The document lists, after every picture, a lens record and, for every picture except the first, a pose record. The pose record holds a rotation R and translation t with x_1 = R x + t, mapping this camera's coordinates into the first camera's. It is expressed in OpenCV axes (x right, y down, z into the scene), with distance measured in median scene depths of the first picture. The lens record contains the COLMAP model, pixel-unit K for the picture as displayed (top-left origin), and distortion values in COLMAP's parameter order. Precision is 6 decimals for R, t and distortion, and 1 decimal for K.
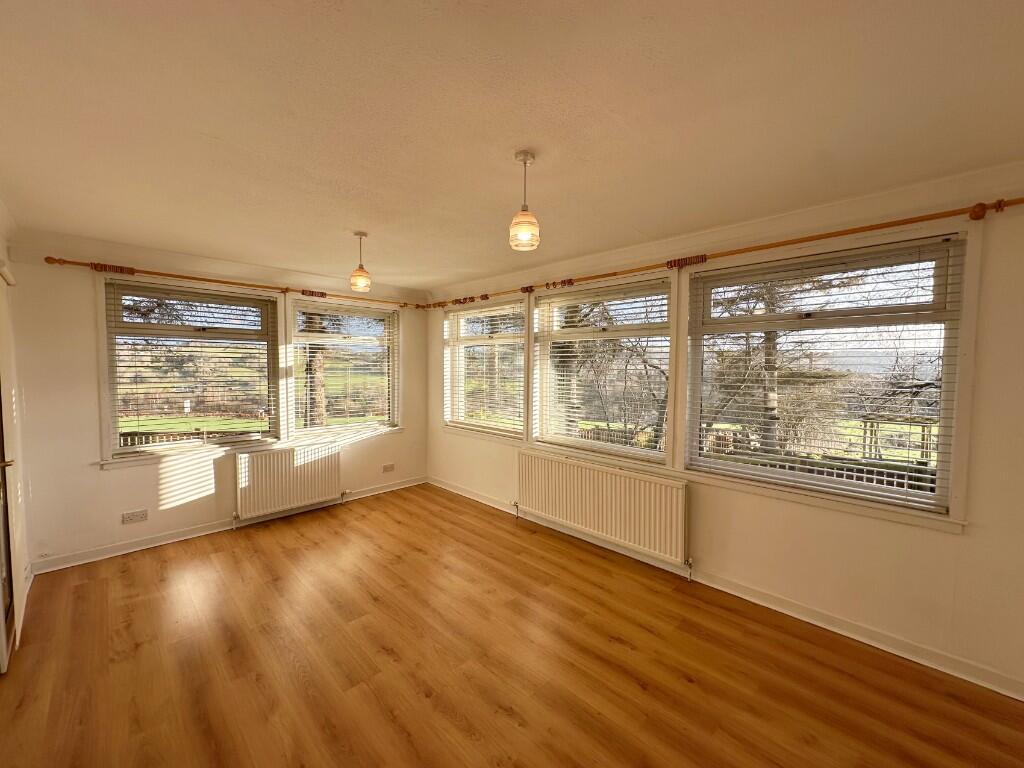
lens RADIAL K [[408.1, 0, 512.0], [0, 408.1, 384.0], [0, 0, 1]] dist [-0.005322, -0.000033]
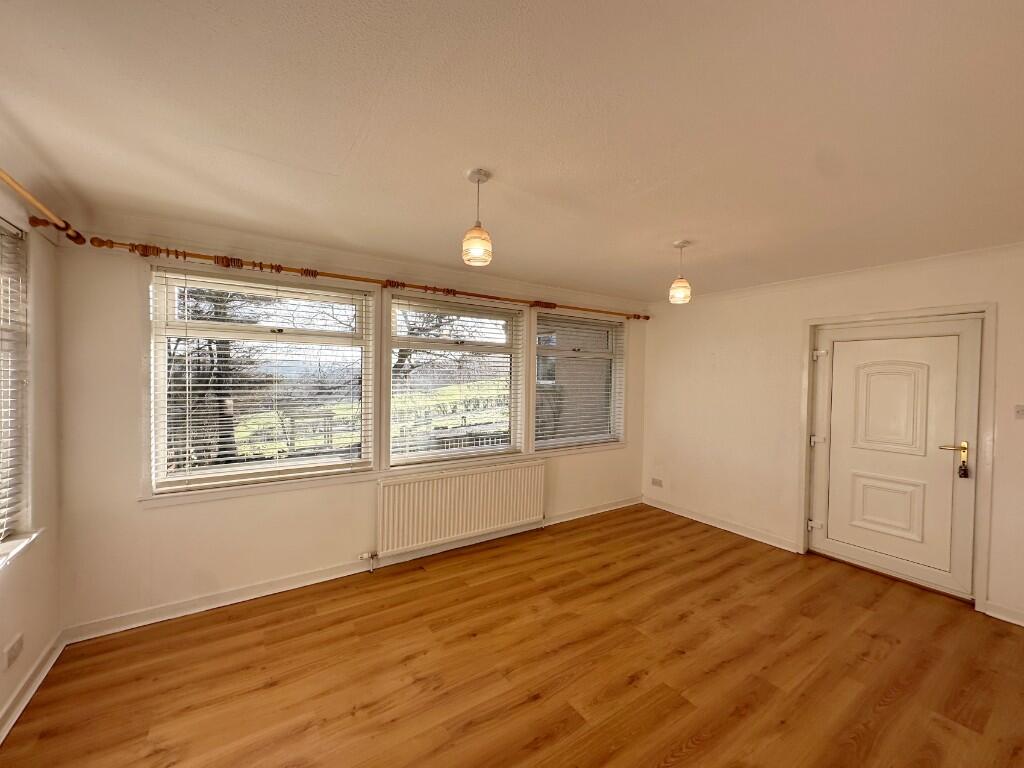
lens RADIAL K [[408.1, 0, 512.0], [0, 408.1, 384.0], [0, 0, 1]] dist [-0.005322, -0.000033]
pose [[0.193971, -0.025249, 0.980682, -0.774958], [0.032211, 0.999294, 0.019357, -0.040904], [-0.980478, 0.027834, 0.194647, 0.649520]]
